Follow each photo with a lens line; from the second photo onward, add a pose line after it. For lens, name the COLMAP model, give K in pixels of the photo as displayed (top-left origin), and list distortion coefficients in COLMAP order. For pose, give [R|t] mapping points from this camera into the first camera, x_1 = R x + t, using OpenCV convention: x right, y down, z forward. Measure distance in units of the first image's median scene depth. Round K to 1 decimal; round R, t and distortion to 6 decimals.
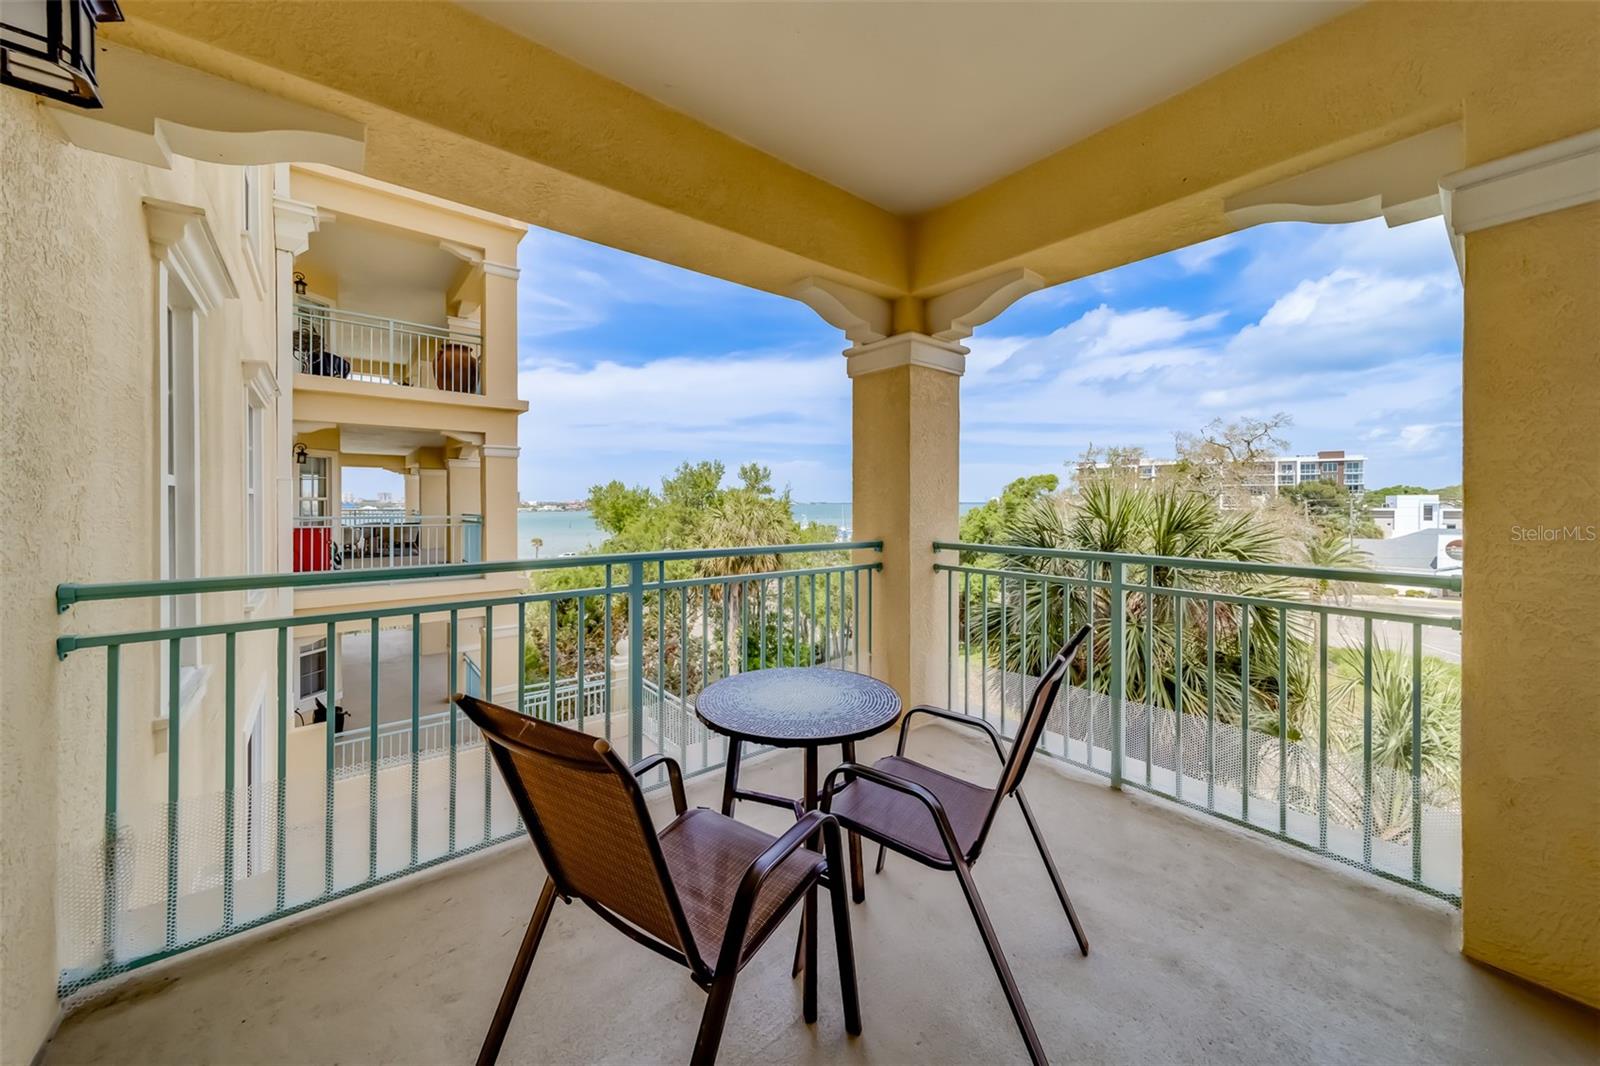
lens RADIAL K [[554.7, 0, 804.0], [0, 554.7, 505.9], [0, 0, 1]] dist [0.002036, 0.000184]
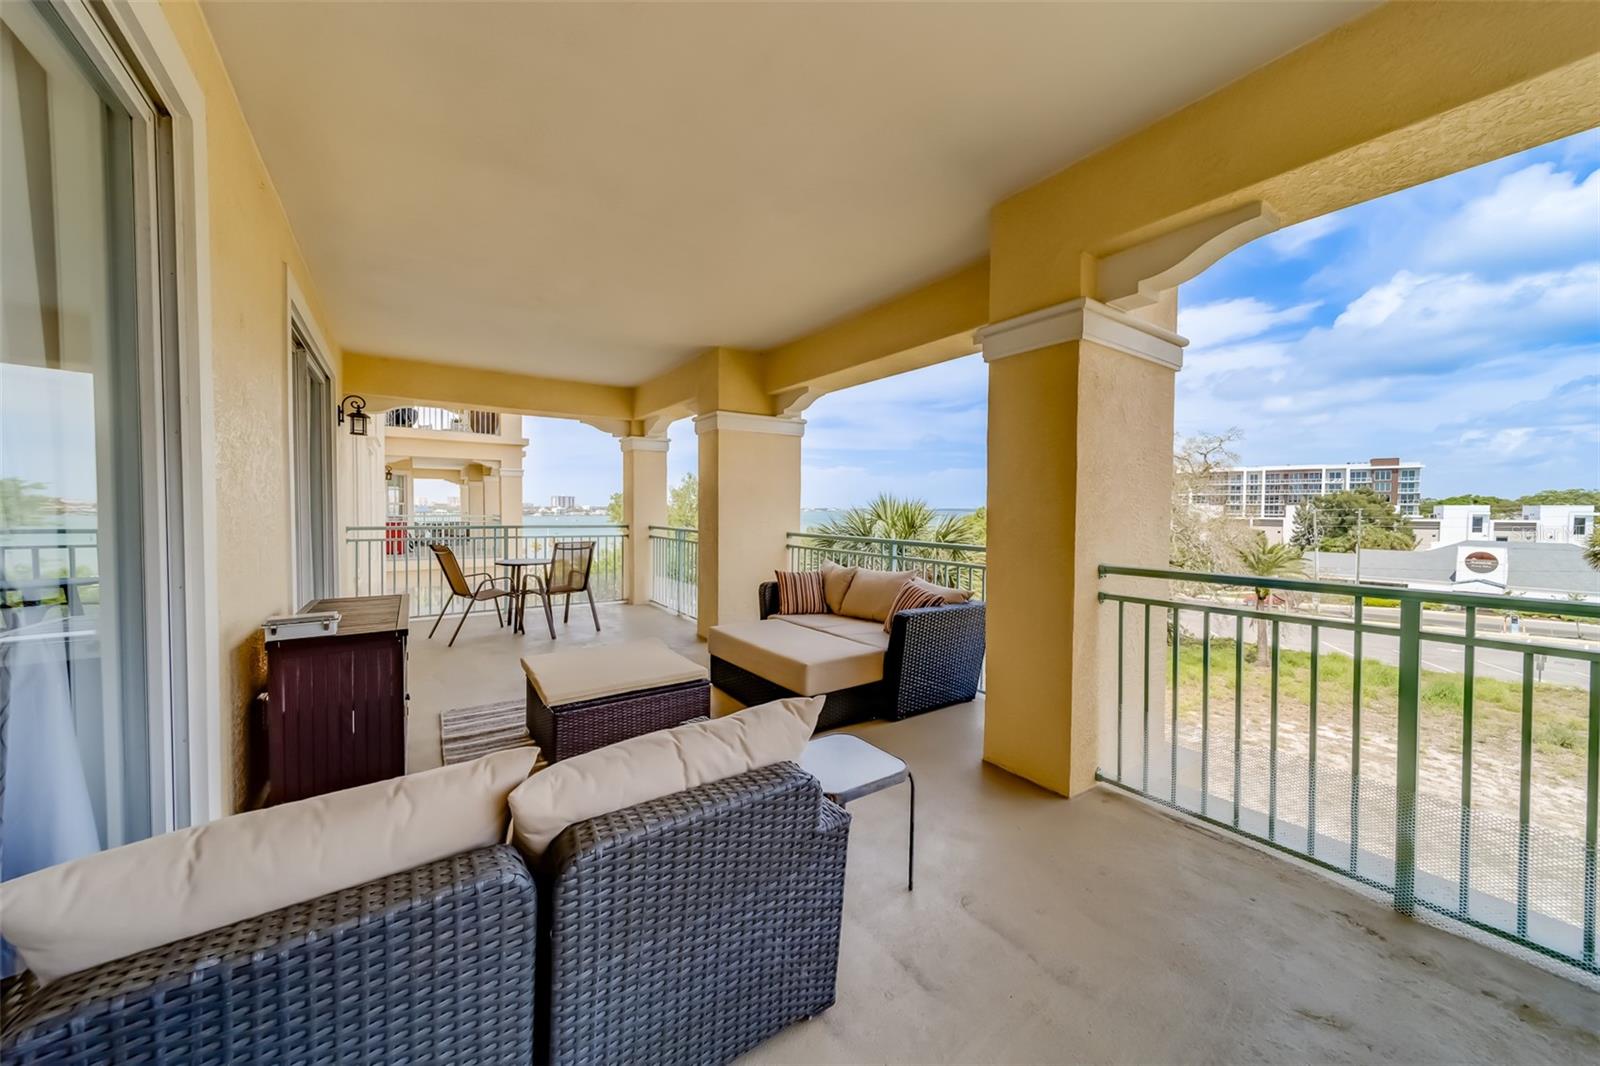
lens RADIAL K [[573.9, 0, 797.2], [0, 573.9, 506.4], [0, 0, 1]] dist [-0.000574, -0.000089]
pose [[0.994403, 0.006697, -0.105438, 0.073323], [-0.007744, 0.999925, -0.009516, 0.000432], [0.105367, 0.010279, 0.994380, -0.087168]]
